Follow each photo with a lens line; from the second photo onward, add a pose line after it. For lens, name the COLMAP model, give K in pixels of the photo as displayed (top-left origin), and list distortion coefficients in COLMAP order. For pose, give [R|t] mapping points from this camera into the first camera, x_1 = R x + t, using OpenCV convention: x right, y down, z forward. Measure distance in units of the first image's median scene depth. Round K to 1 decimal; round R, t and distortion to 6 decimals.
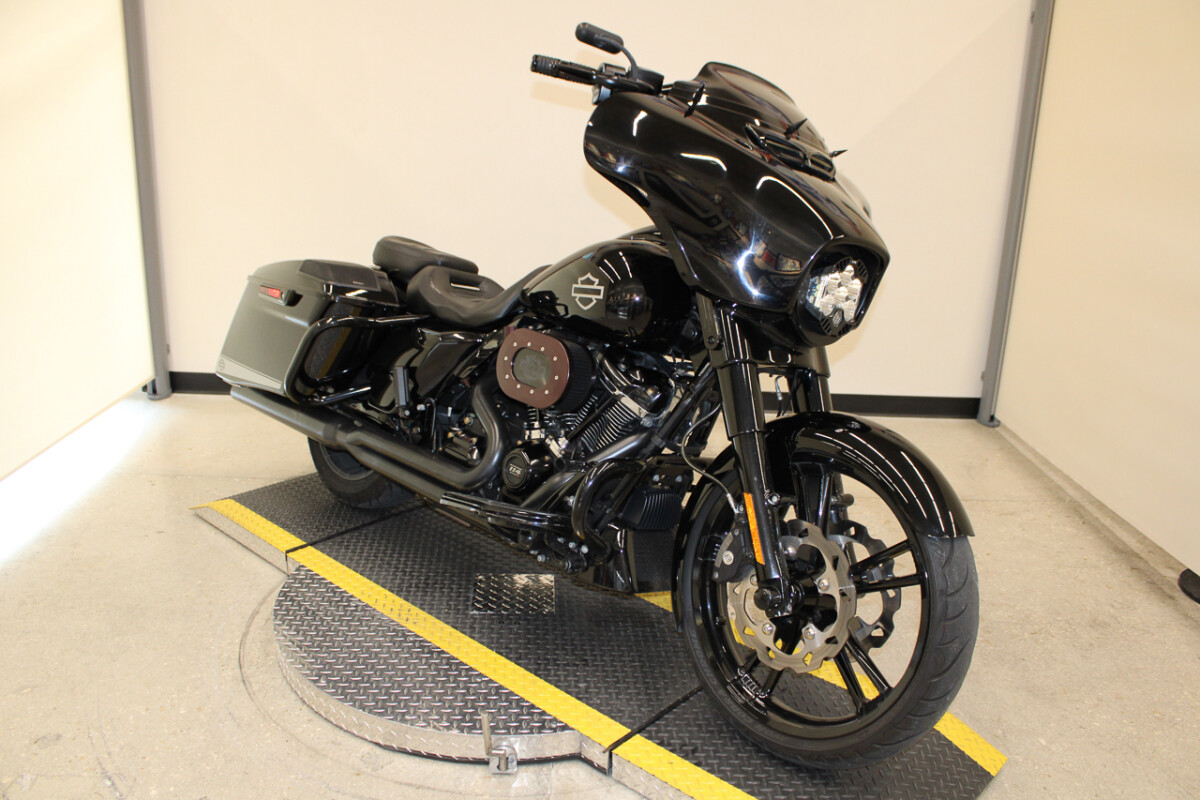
lens RADIAL K [[988.5, 0, 602.9], [0, 988.5, 412.9], [0, 0, 1]] dist [-0.157919, 0.127599]
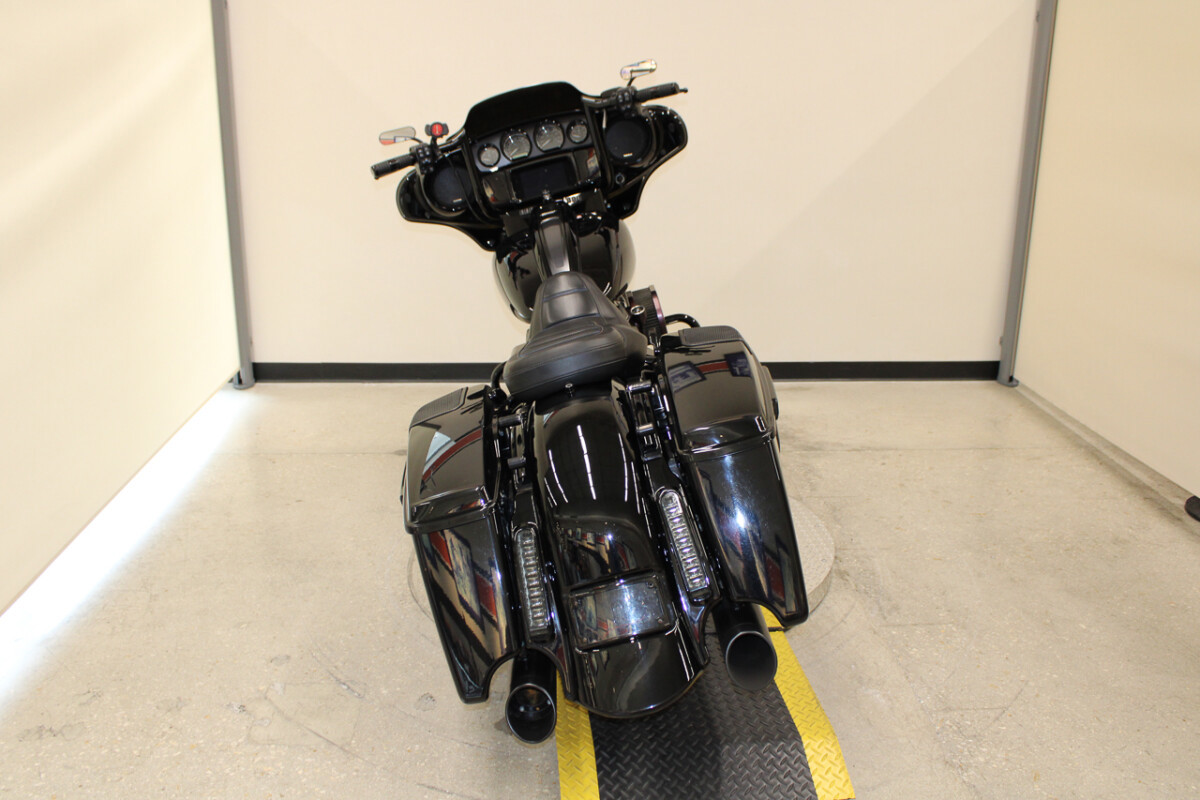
lens RADIAL K [[1007.9, 0, 617.7], [0, 1007.9, 409.4], [0, 0, 1]] dist [-0.118953, 0.053686]
pose [[0.999017, -0.037096, 0.024278, -0.126787], [0.036836, 0.999260, 0.011085, 0.020024], [-0.024671, -0.010180, 0.999644, -0.199784]]
